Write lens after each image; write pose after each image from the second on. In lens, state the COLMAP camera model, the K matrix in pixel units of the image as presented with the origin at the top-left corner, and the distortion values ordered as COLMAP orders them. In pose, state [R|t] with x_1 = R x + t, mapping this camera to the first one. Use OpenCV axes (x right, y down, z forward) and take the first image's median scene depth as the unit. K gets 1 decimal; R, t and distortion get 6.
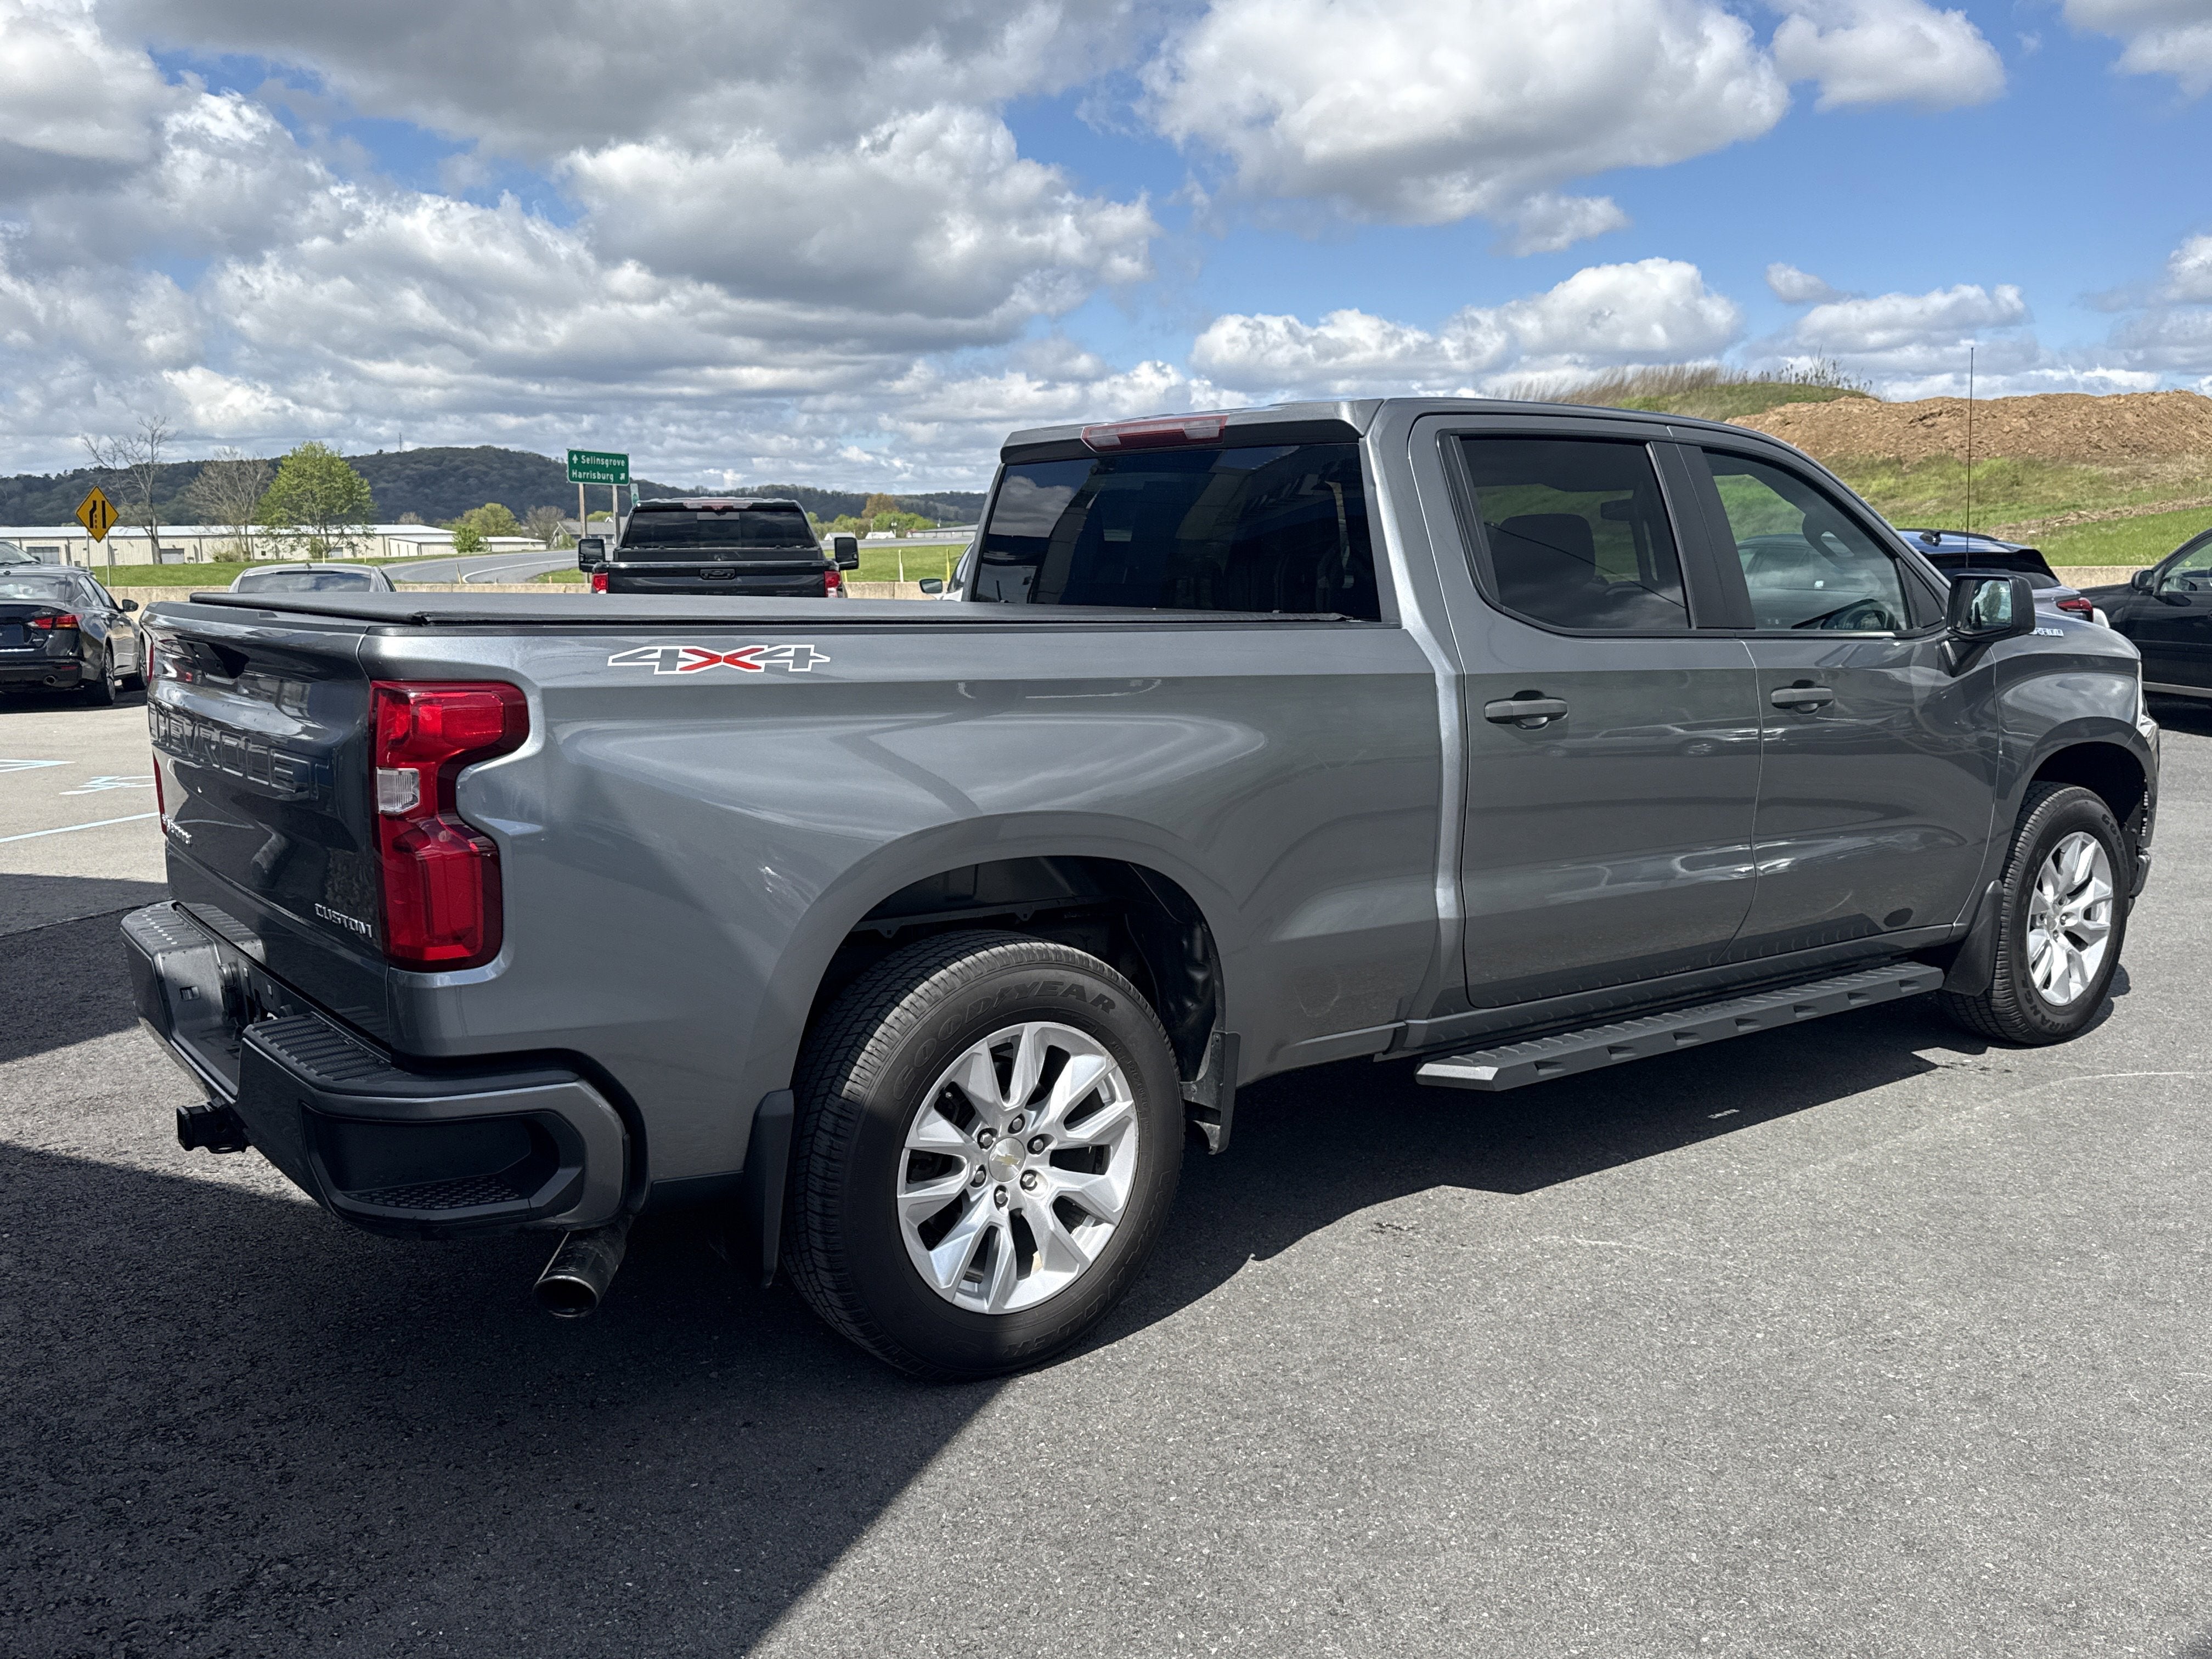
lens RADIAL K [[1980.3, 0, 1102.0], [0, 1980.3, 896.5], [0, 0, 1]] dist [0.039983, -0.071110]
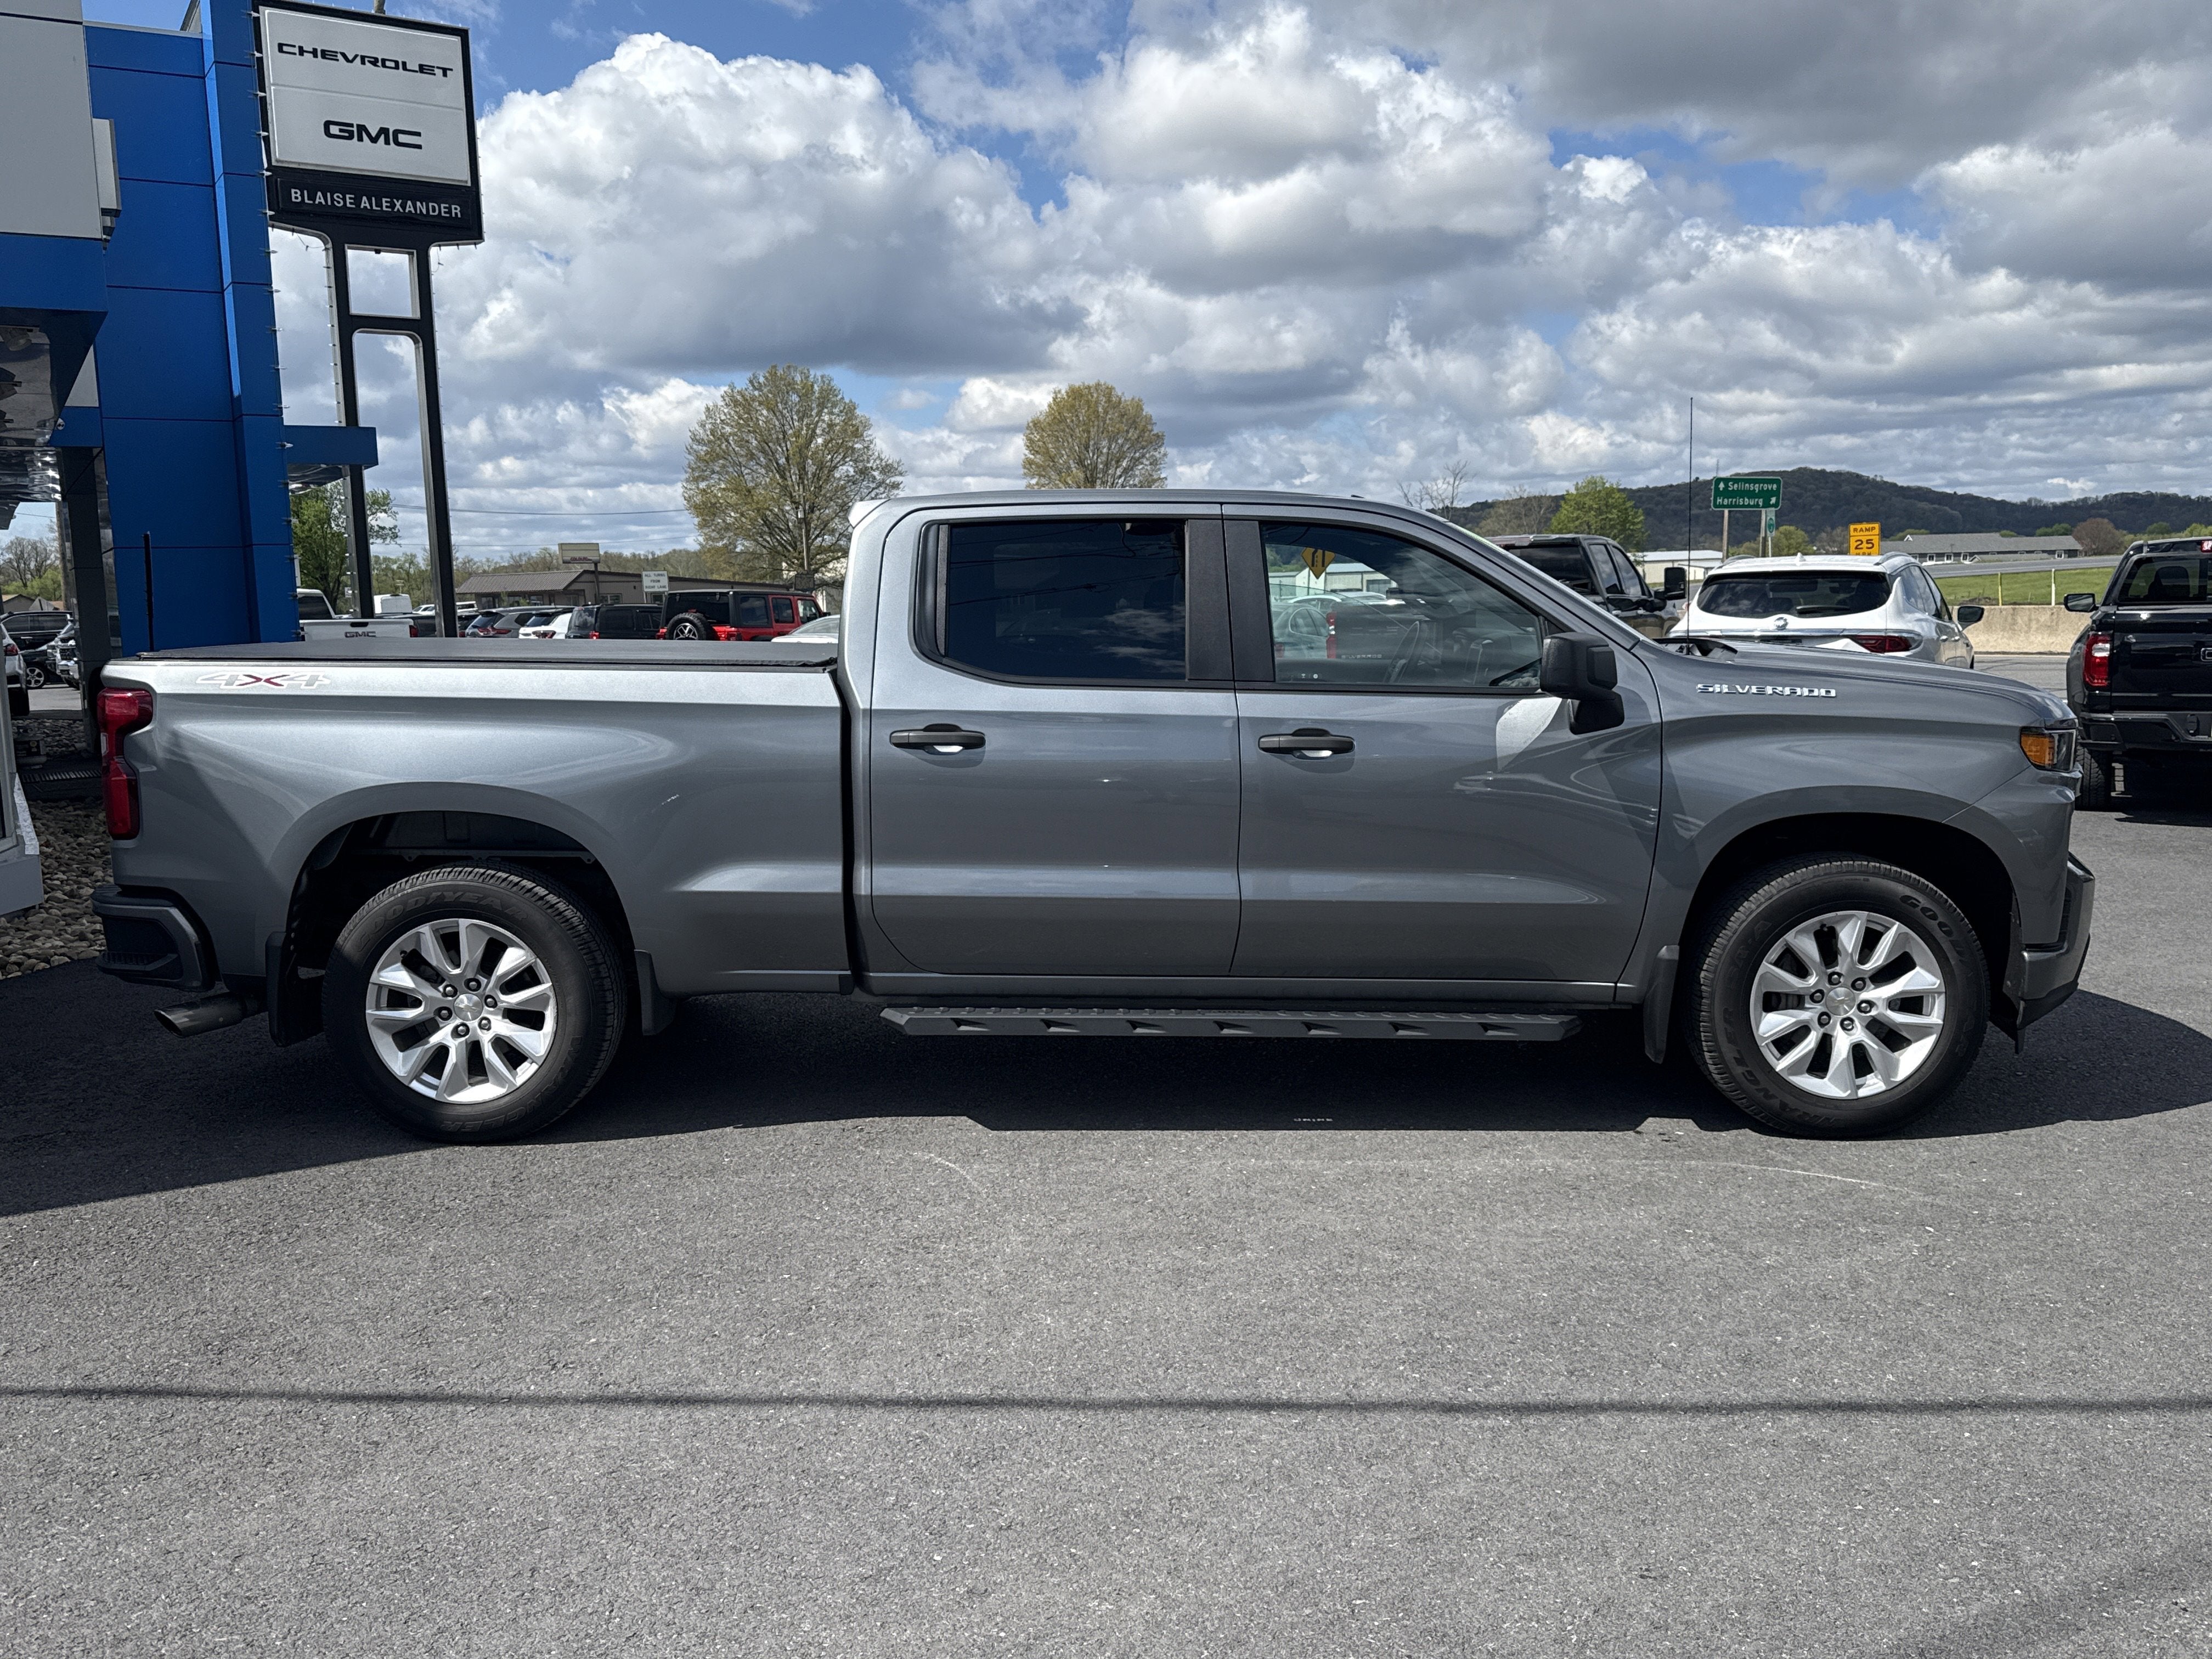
lens RADIAL K [[1980.3, 0, 1102.0], [0, 1980.3, 896.5], [0, 0, 1]] dist [0.039983, -0.071110]
pose [[0.747577, 0.091200, -0.657883, 0.109383], [-0.096629, 0.994923, 0.028119, -0.003625], [0.657108, 0.042550, 0.752595, 0.012506]]
